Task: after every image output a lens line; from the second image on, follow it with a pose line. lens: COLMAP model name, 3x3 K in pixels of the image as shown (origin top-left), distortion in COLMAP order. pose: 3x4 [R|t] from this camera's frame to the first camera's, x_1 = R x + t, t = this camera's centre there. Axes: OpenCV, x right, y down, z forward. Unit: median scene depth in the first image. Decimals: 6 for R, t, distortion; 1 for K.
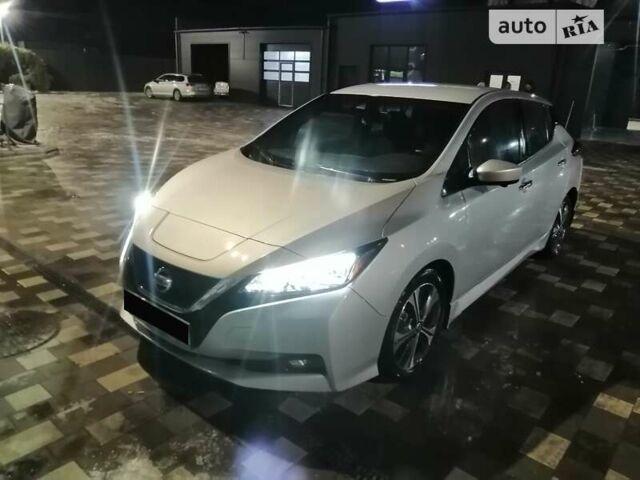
lens RADIAL K [[493.5, 0, 323.0], [0, 493.5, 239.2], [0, 0, 1]] dist [-0.003495, 0.013219]
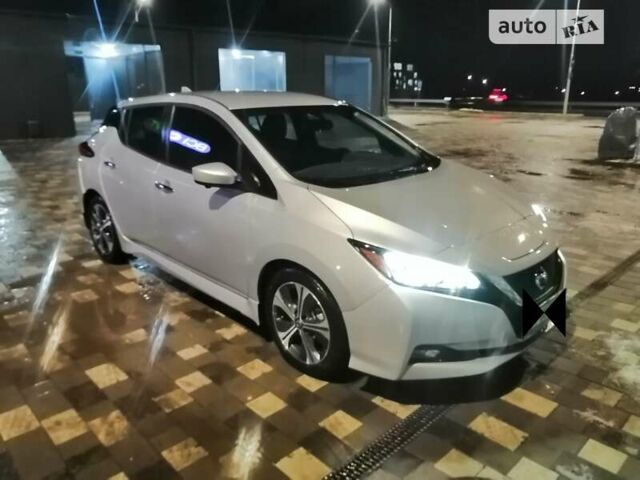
lens RADIAL K [[493.5, 0, 323.0], [0, 493.5, 239.2], [0, 0, 1]] dist [-0.003495, 0.013219]
pose [[0.104359, -0.295761, 0.949545, -1.303484], [0.356037, 0.902591, 0.242006, -0.398059], [-0.928626, 0.312818, 0.199495, 1.108836]]
